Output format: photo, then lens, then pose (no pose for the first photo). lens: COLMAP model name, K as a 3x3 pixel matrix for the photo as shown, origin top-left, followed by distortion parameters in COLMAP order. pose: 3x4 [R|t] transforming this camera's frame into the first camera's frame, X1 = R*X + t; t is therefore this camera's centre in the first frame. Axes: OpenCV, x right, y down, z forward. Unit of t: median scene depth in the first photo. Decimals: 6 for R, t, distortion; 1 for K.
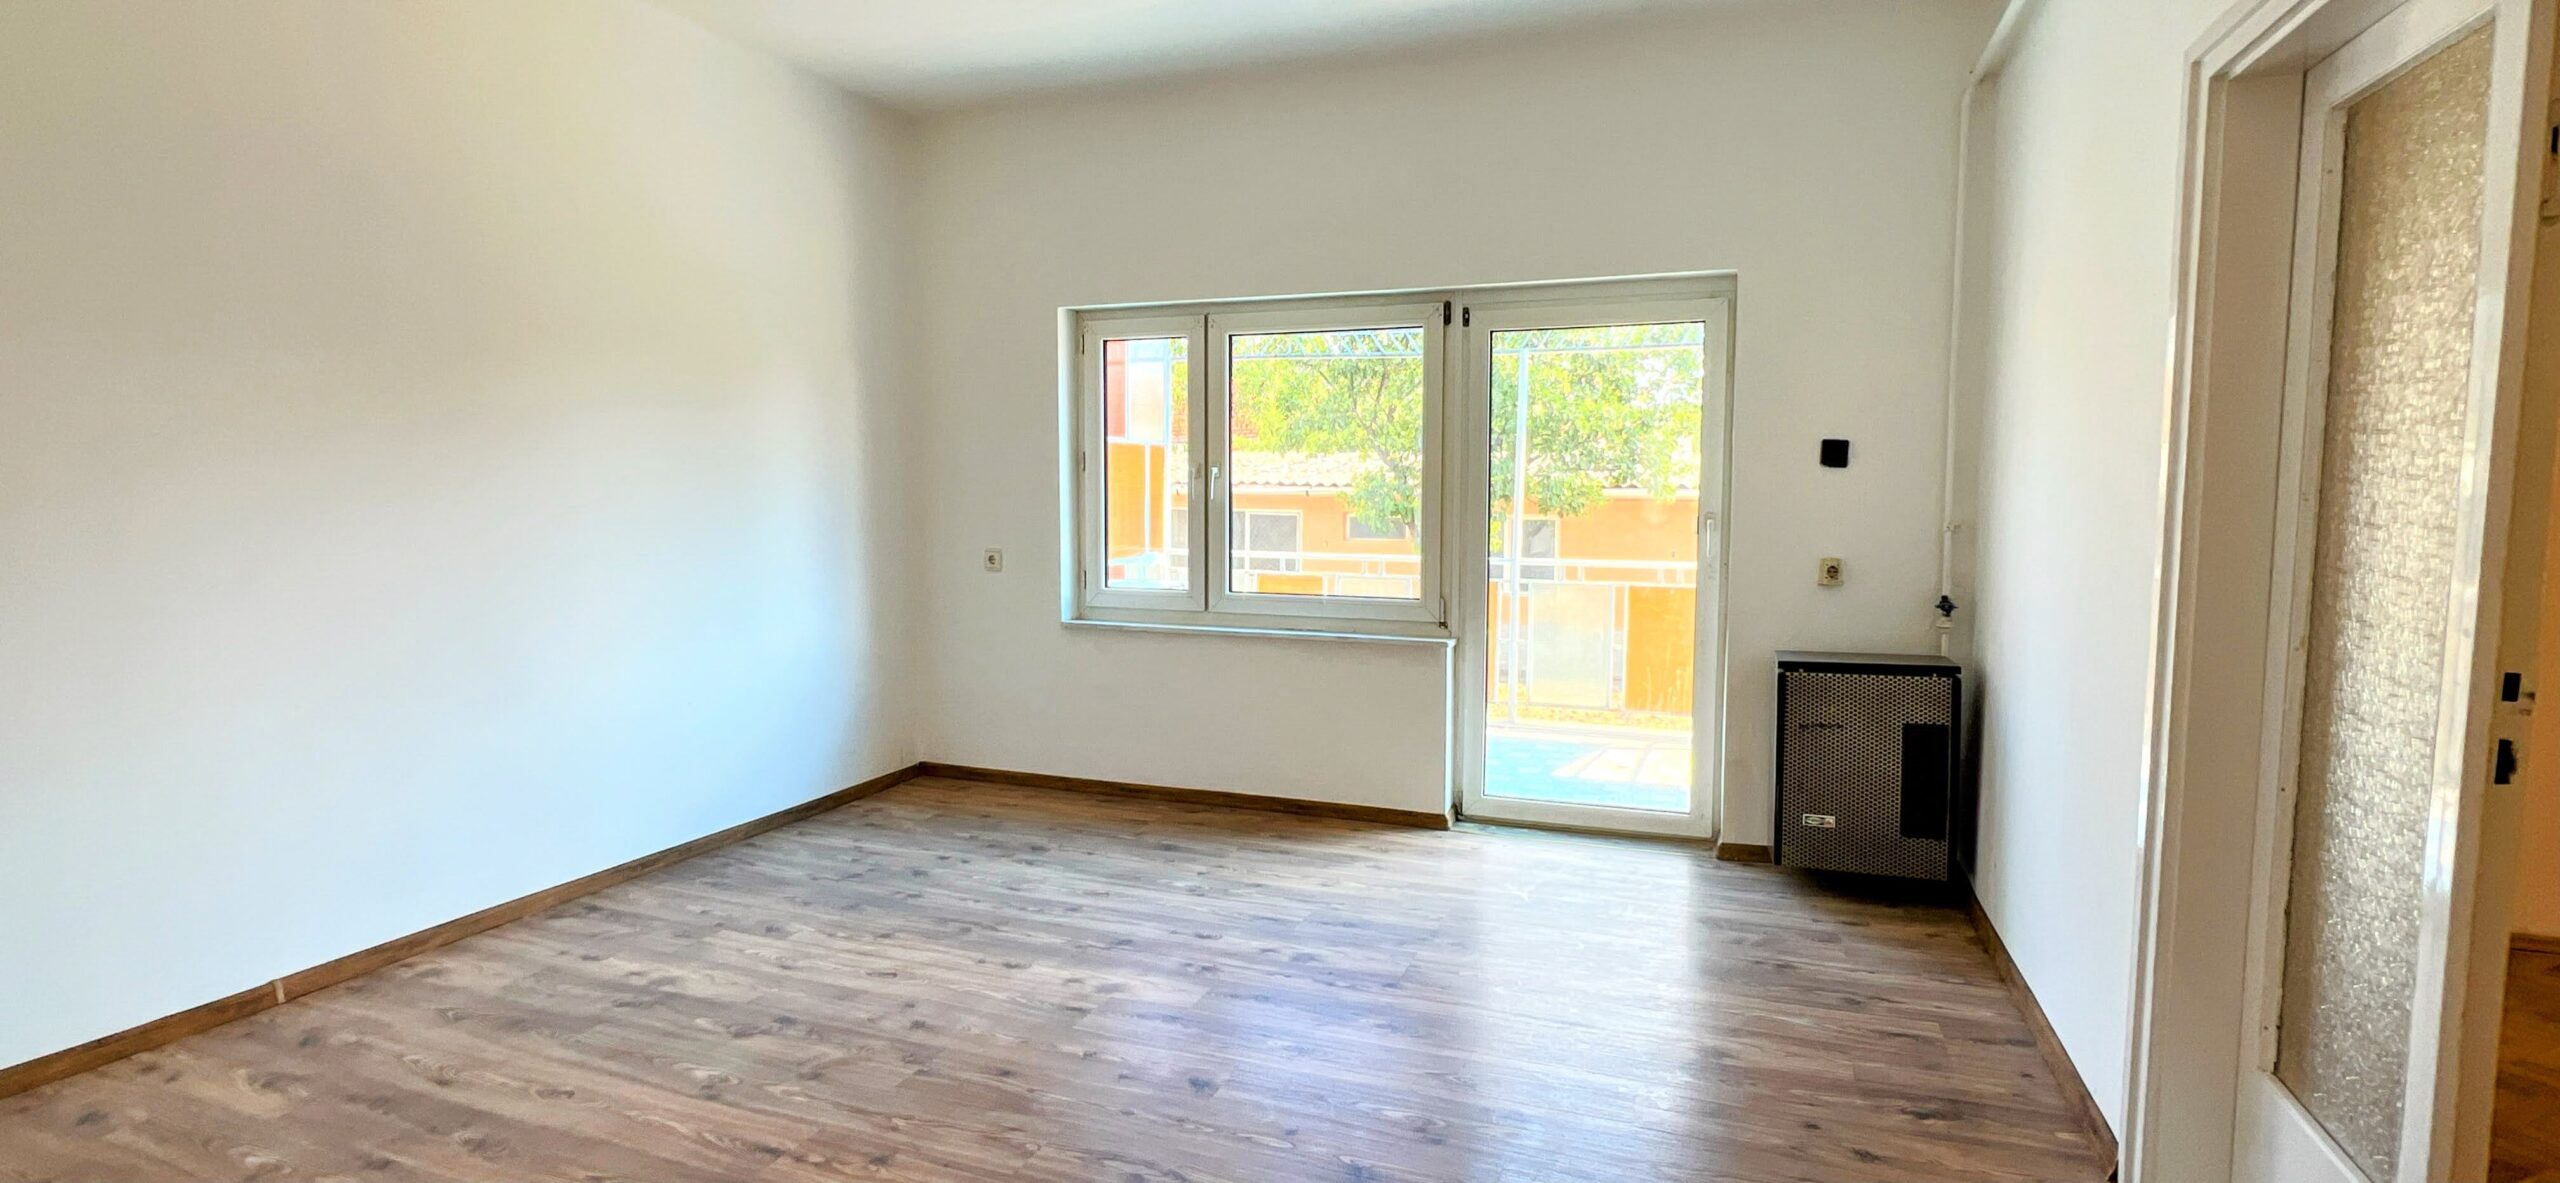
lens RADIAL K [[1199.7, 0, 1278.1], [0, 1199.7, 587.6], [0, 0, 1]] dist [0.004123, 0.000067]
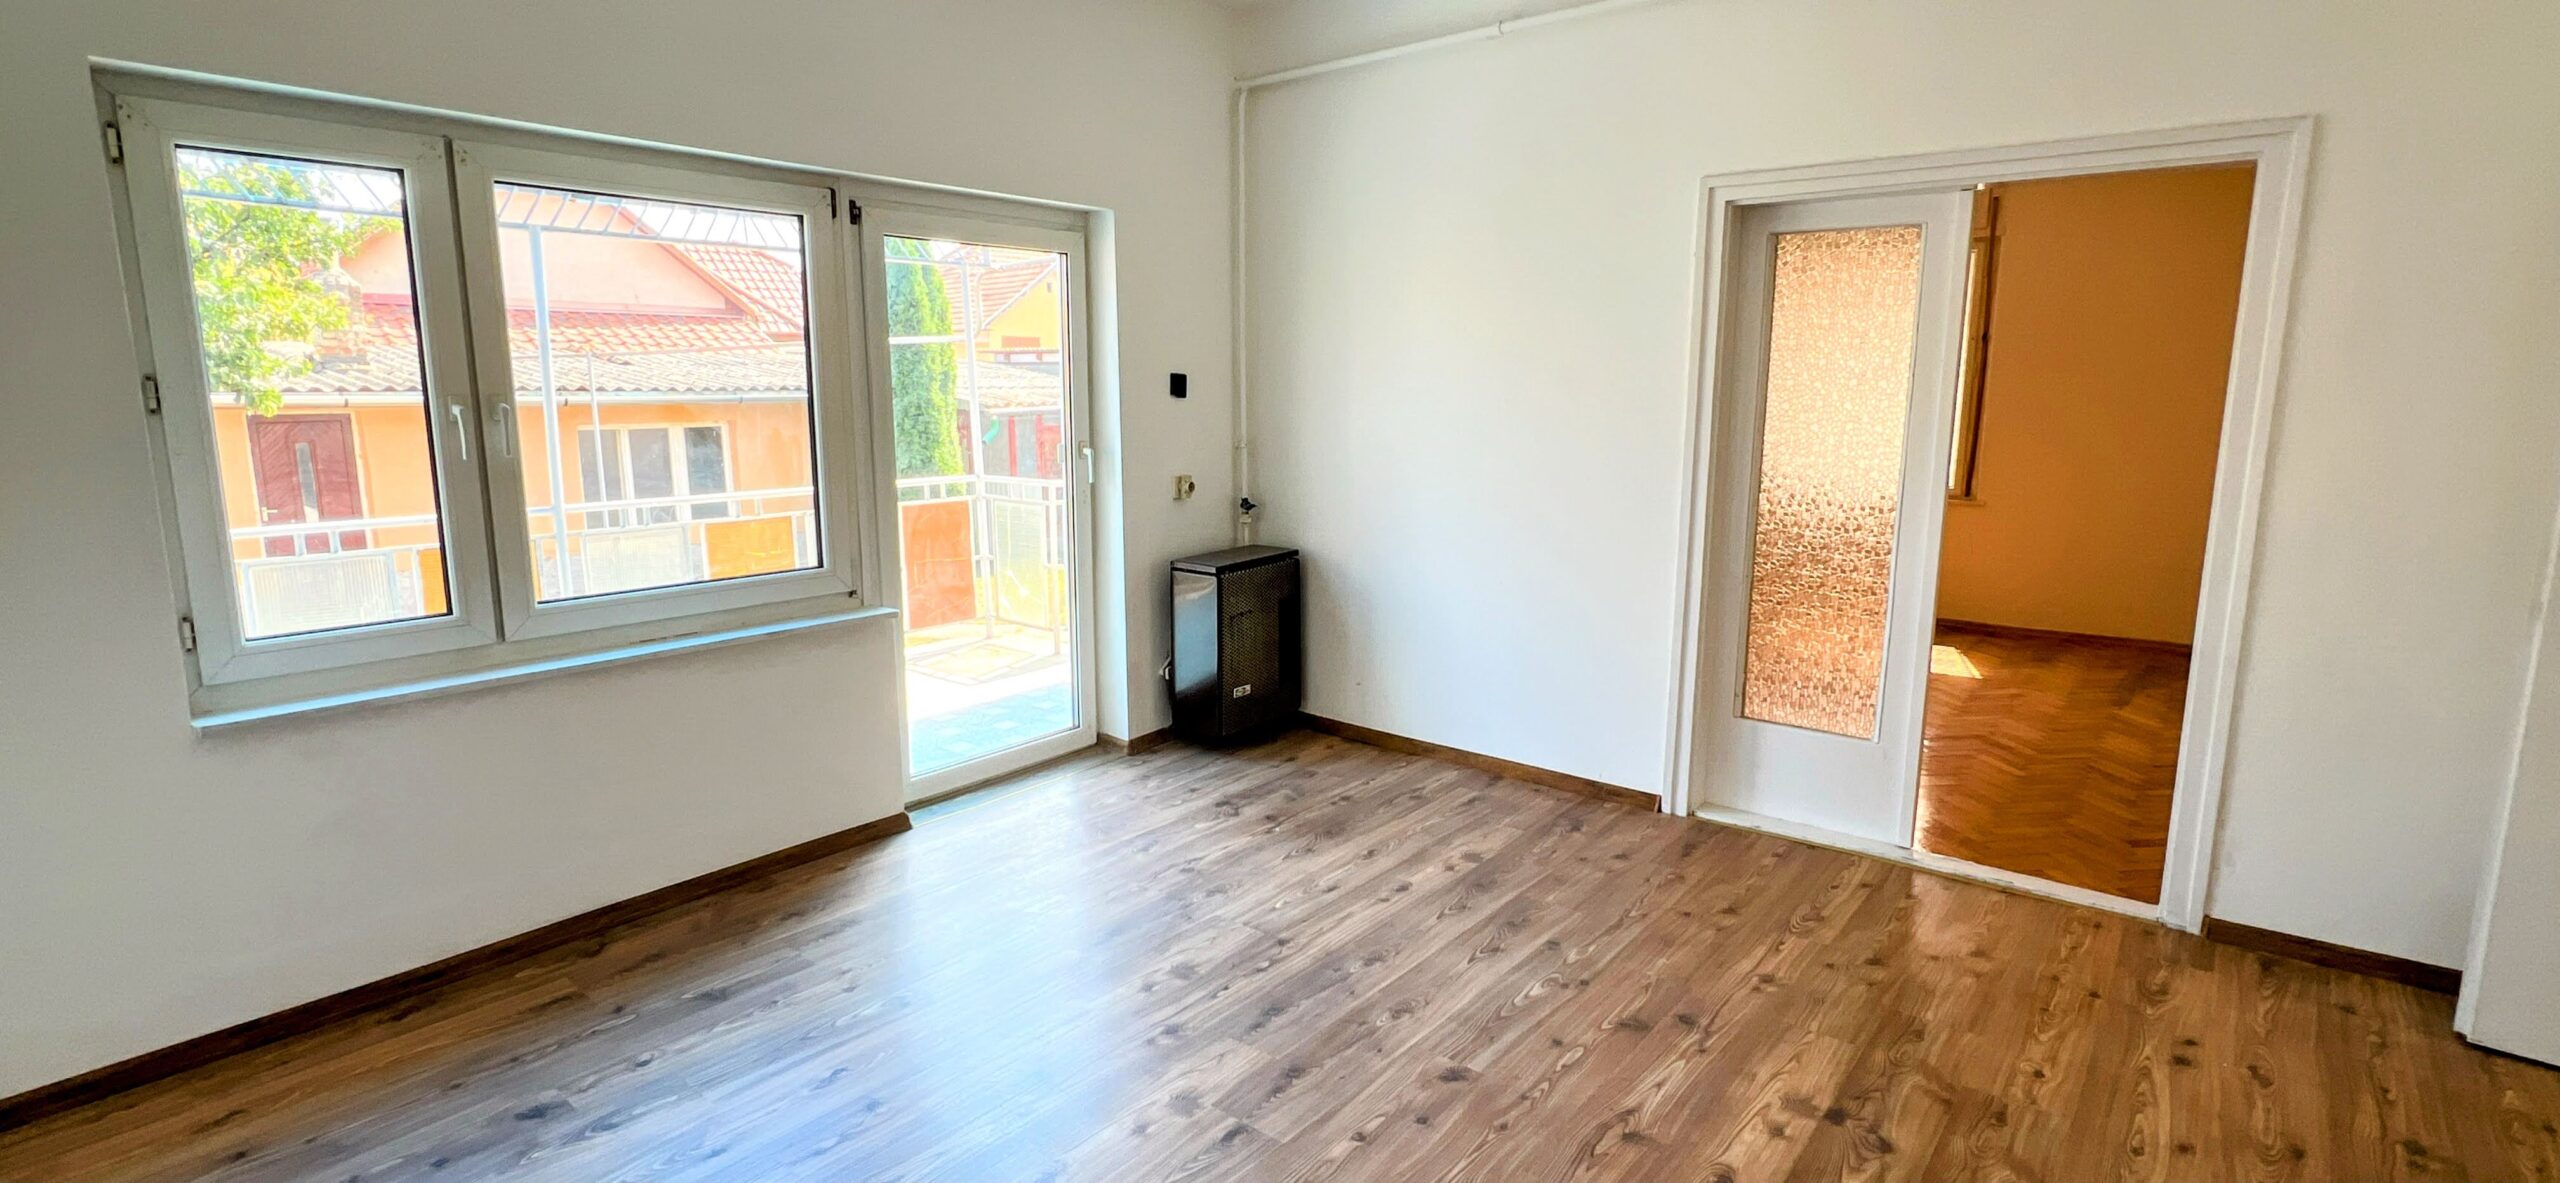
lens RADIAL K [[1199.7, 0, 1275.0], [0, 1199.7, 586.1], [0, 0, 1]] dist [0.004123, 0.000067]
pose [[0.314561, -0.164867, 0.934810, -0.600470], [0.079174, 0.985927, 0.147241, -0.080143], [-0.945929, 0.027696, 0.323188, 0.517821]]
